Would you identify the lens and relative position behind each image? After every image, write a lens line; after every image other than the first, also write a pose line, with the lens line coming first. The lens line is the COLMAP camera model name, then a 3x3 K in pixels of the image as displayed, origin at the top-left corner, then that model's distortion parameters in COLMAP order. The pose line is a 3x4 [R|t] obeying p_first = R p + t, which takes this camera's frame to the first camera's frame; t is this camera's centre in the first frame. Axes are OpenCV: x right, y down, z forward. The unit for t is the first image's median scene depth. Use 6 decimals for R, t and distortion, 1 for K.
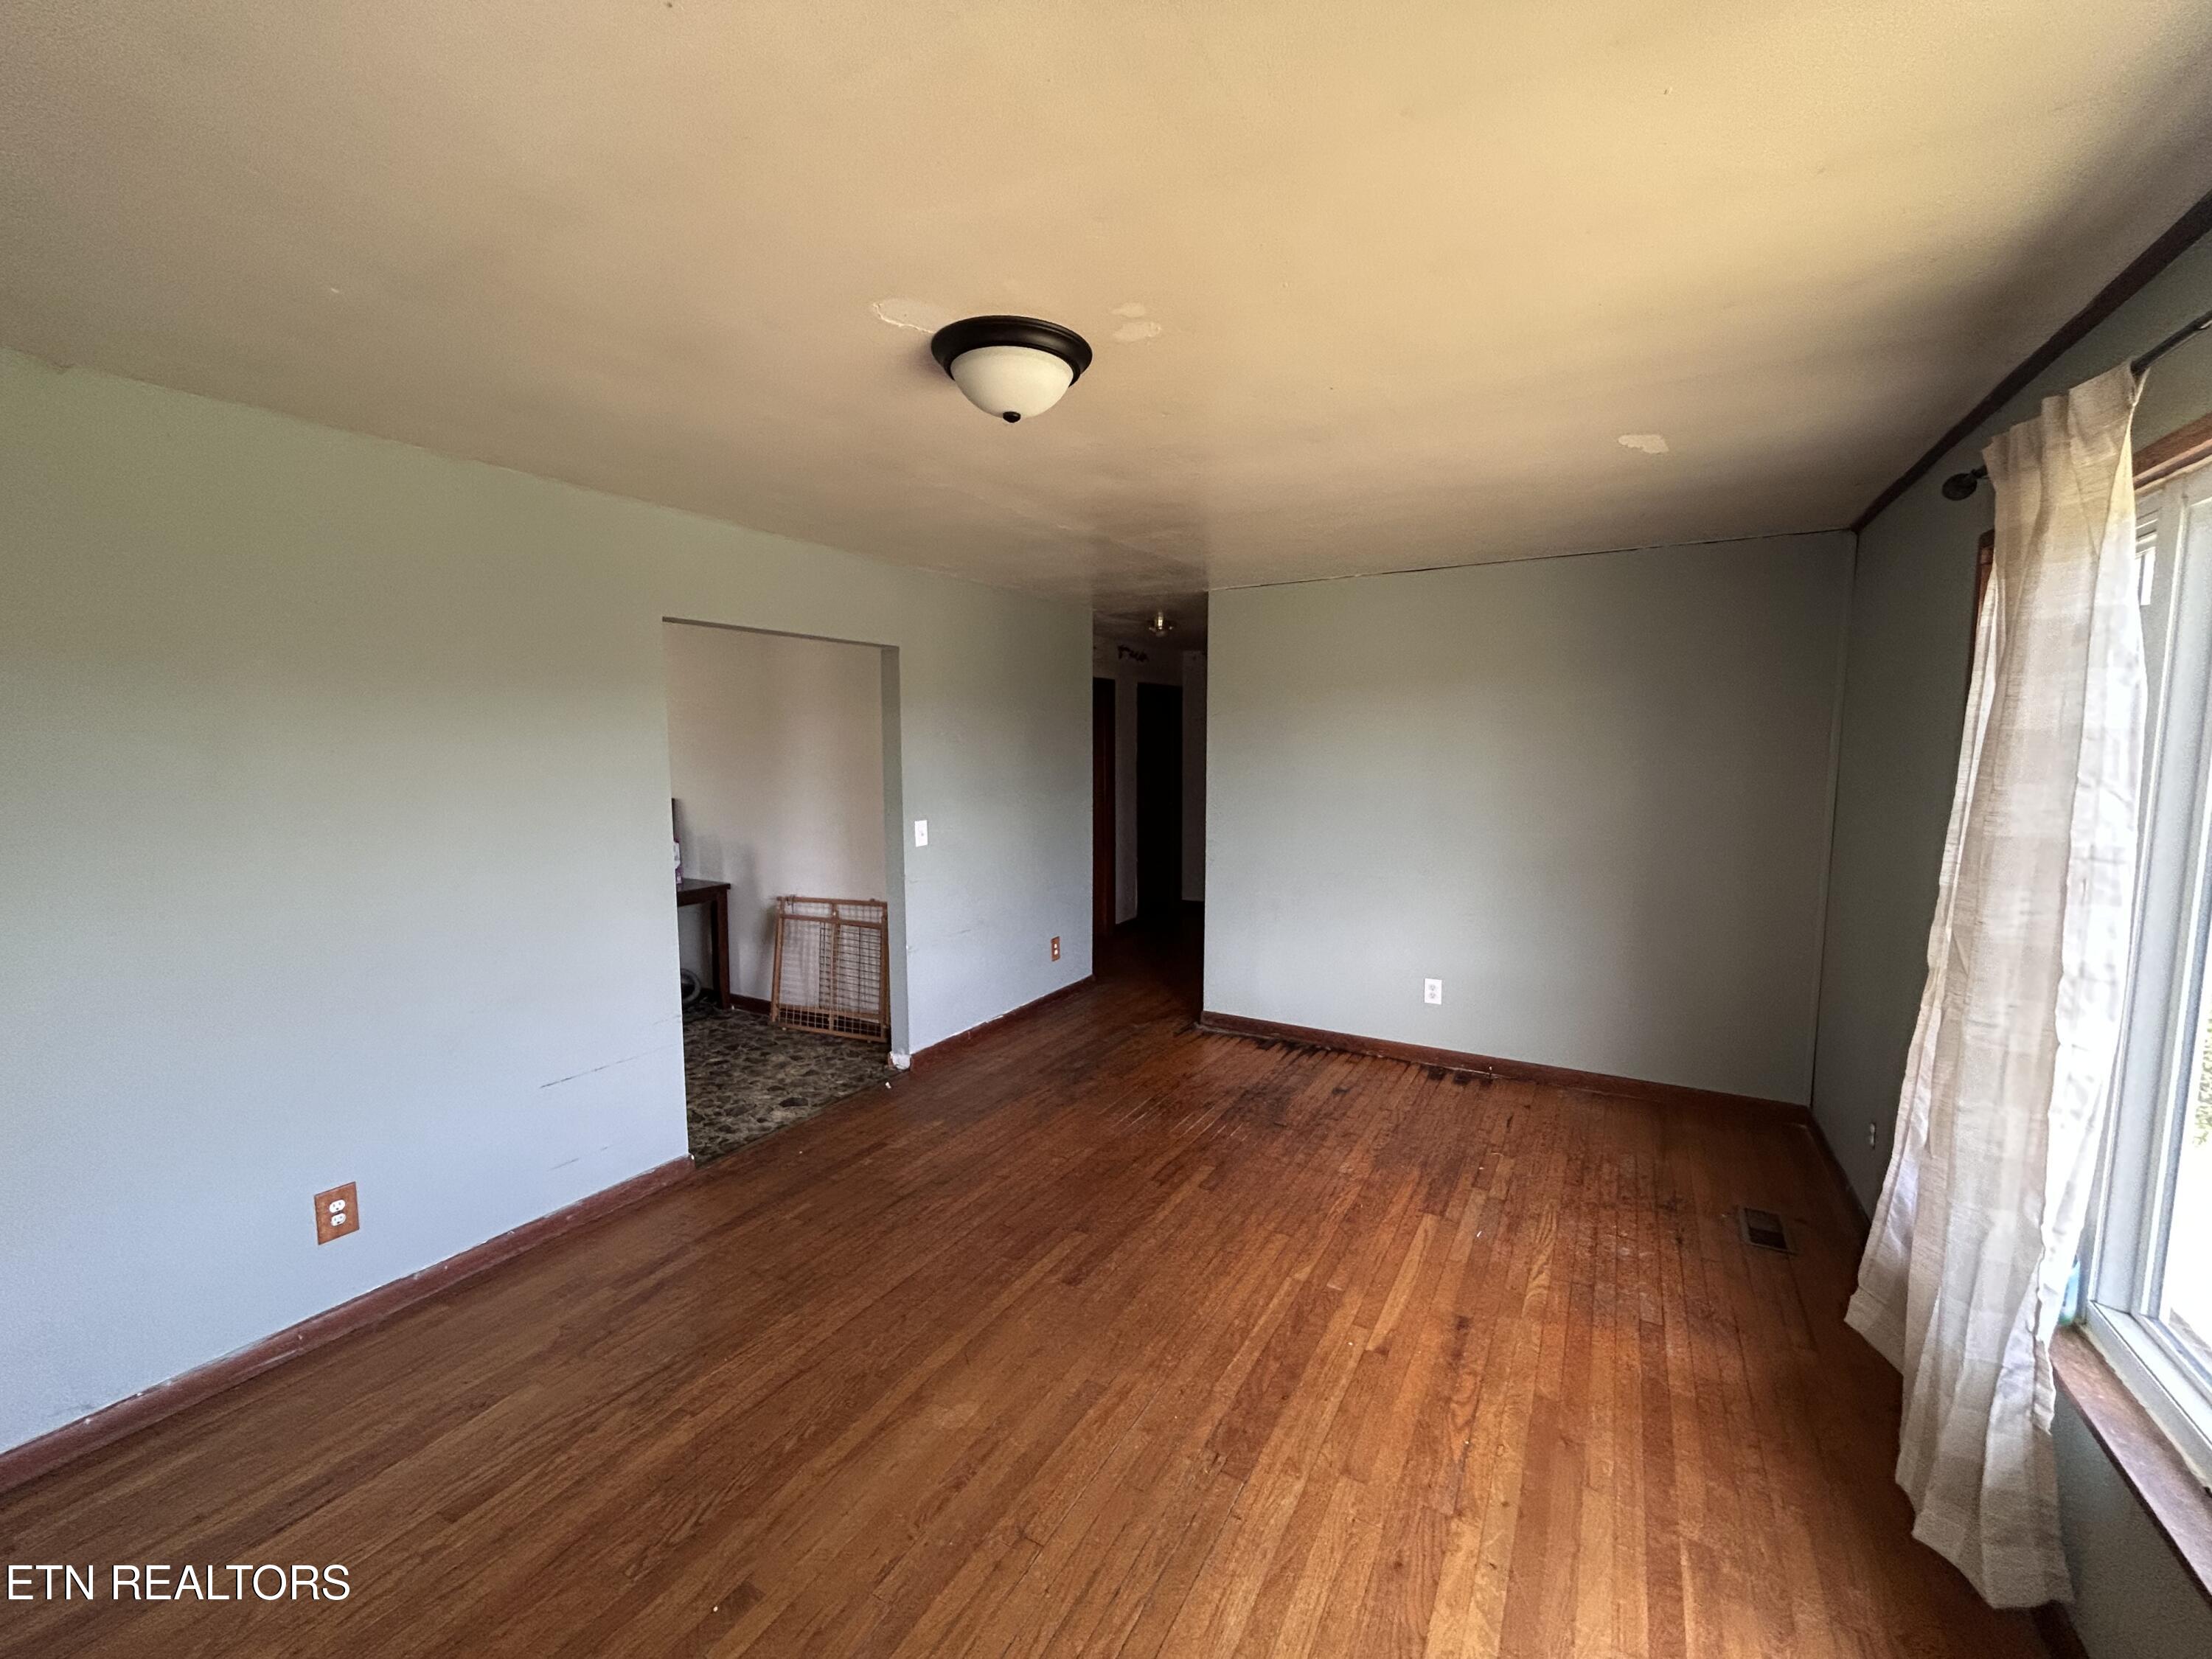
lens RADIAL K [[911.2, 0, 1106.0], [0, 911.2, 829.5], [0, 0, 1]] dist [-0.000859, 0.006369]
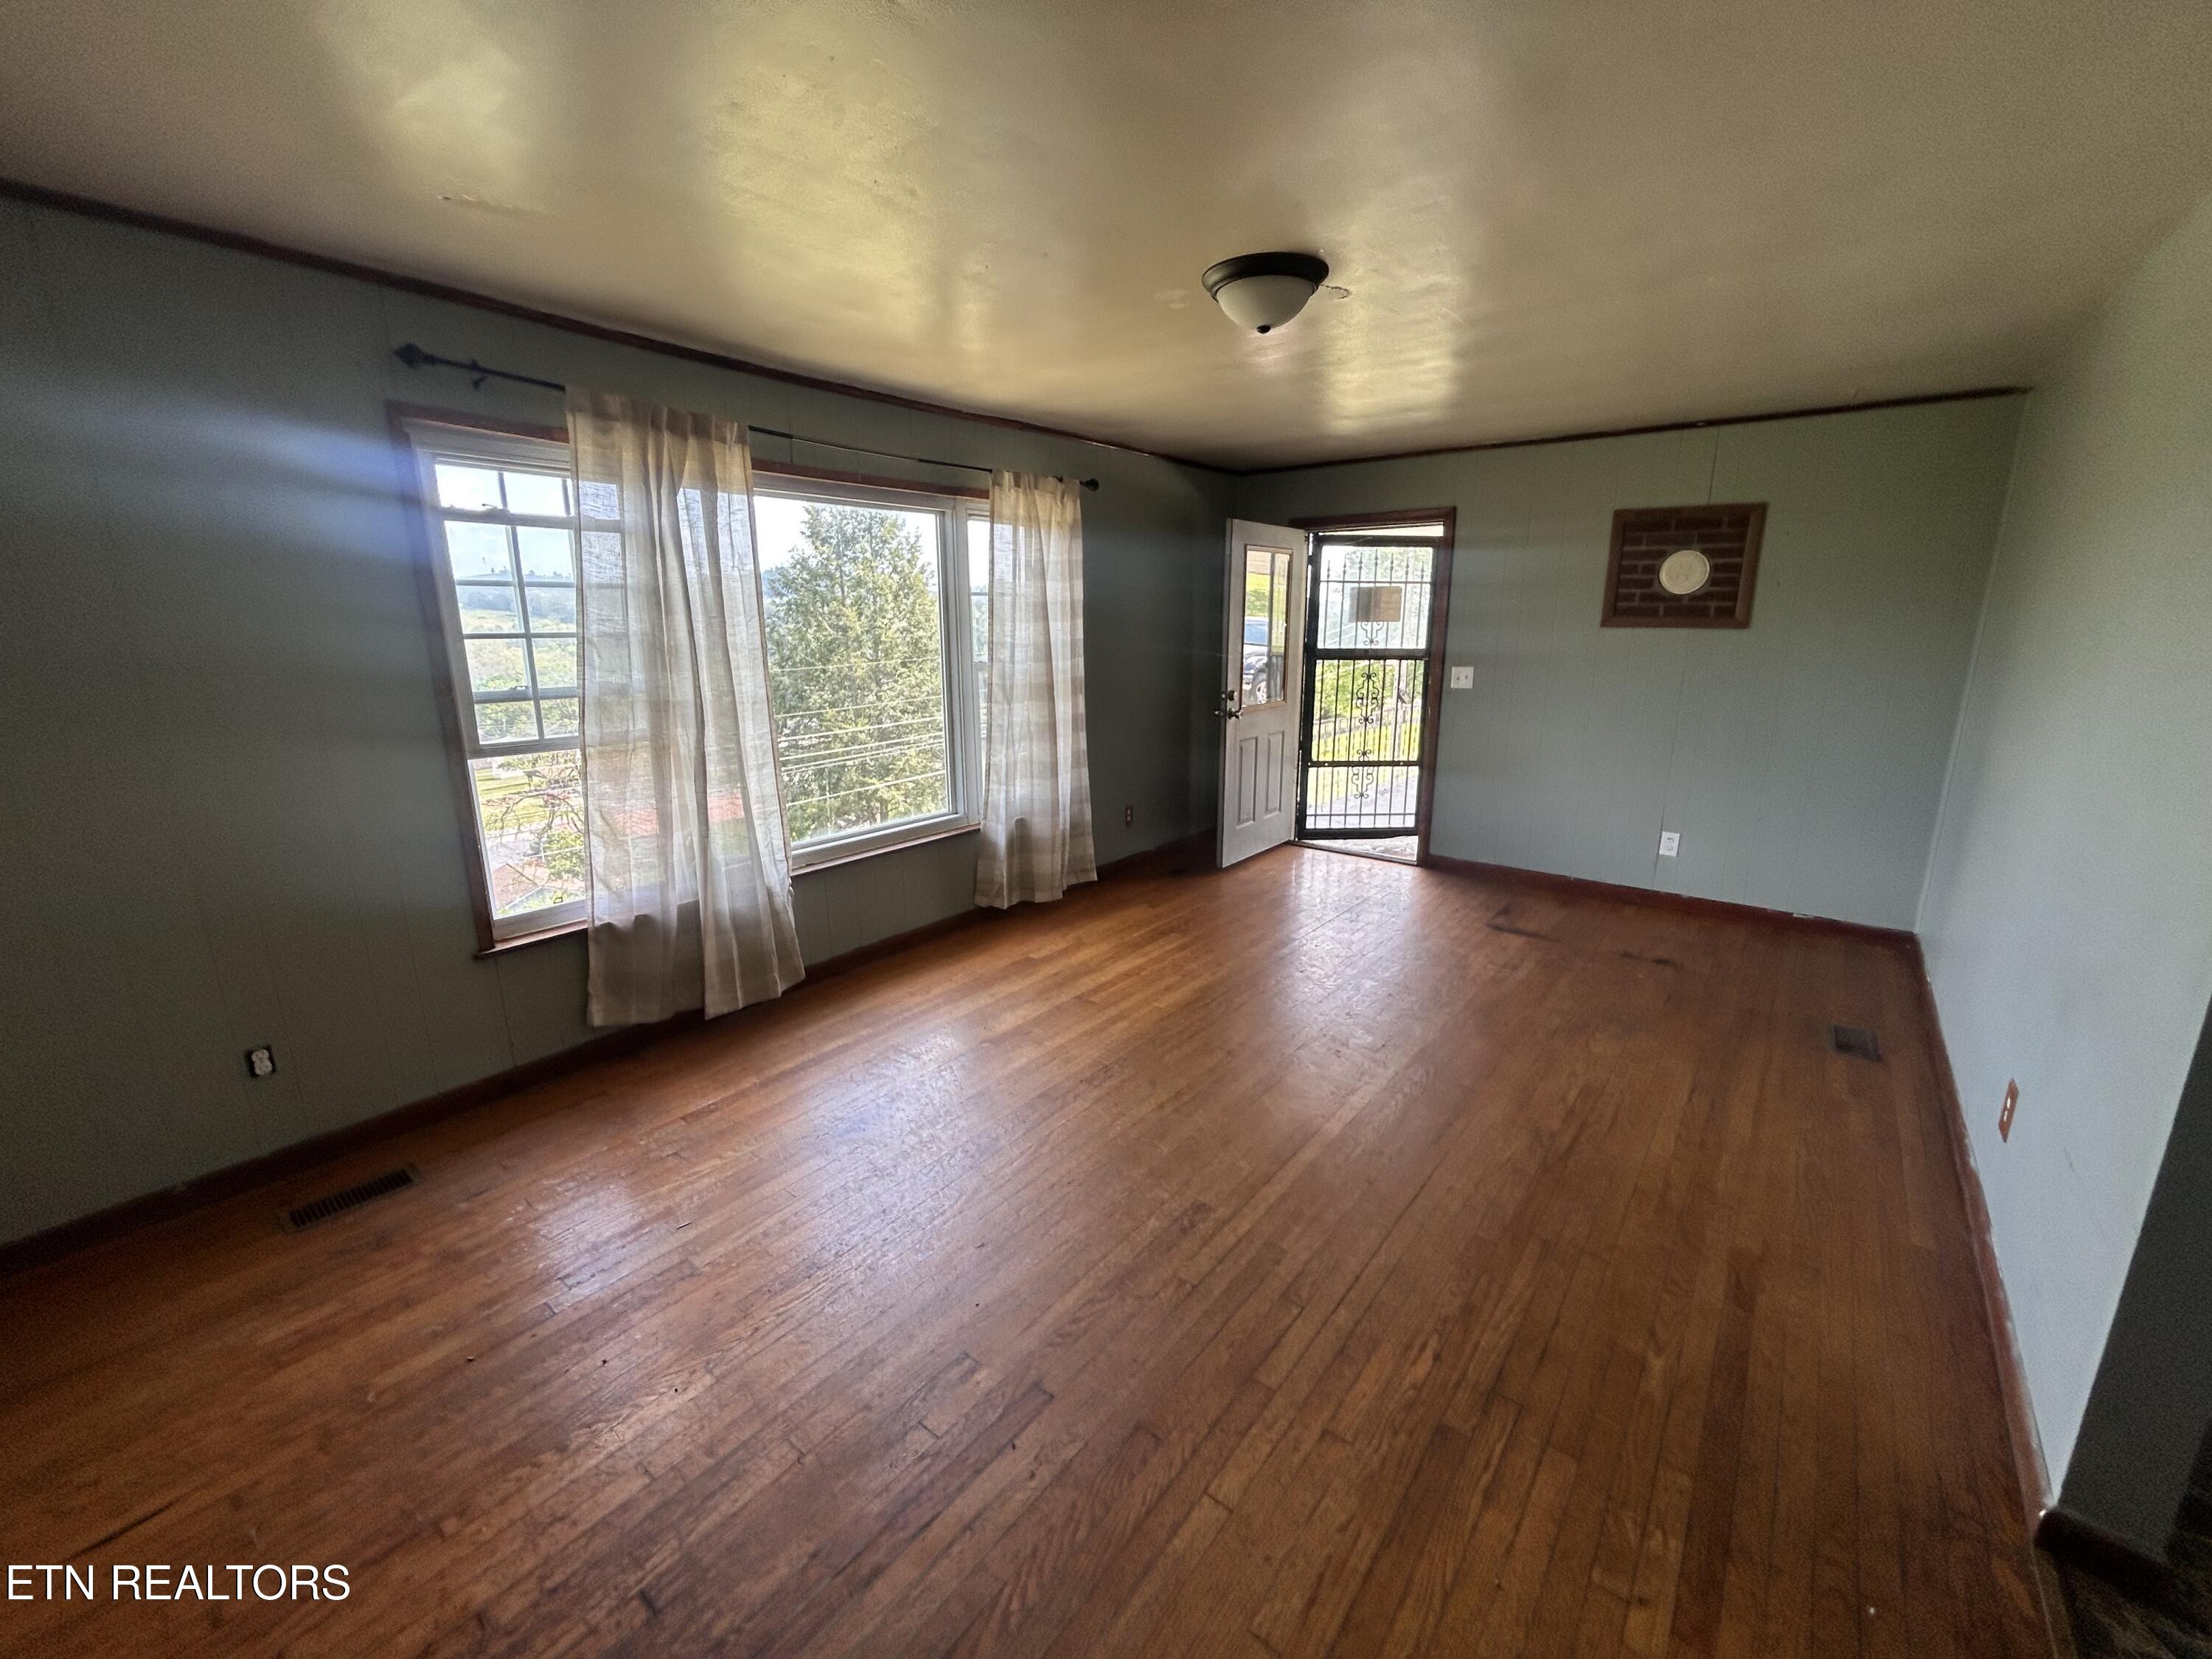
lens RADIAL K [[911.2, 0, 1106.0], [0, 911.2, 829.5], [0, 0, 1]] dist [-0.000859, 0.006369]
pose [[-0.990060, -0.030460, 0.137306, -0.056915], [0.016504, 0.944359, 0.328502, -0.148272], [-0.139672, 0.327502, -0.934470, 1.714525]]
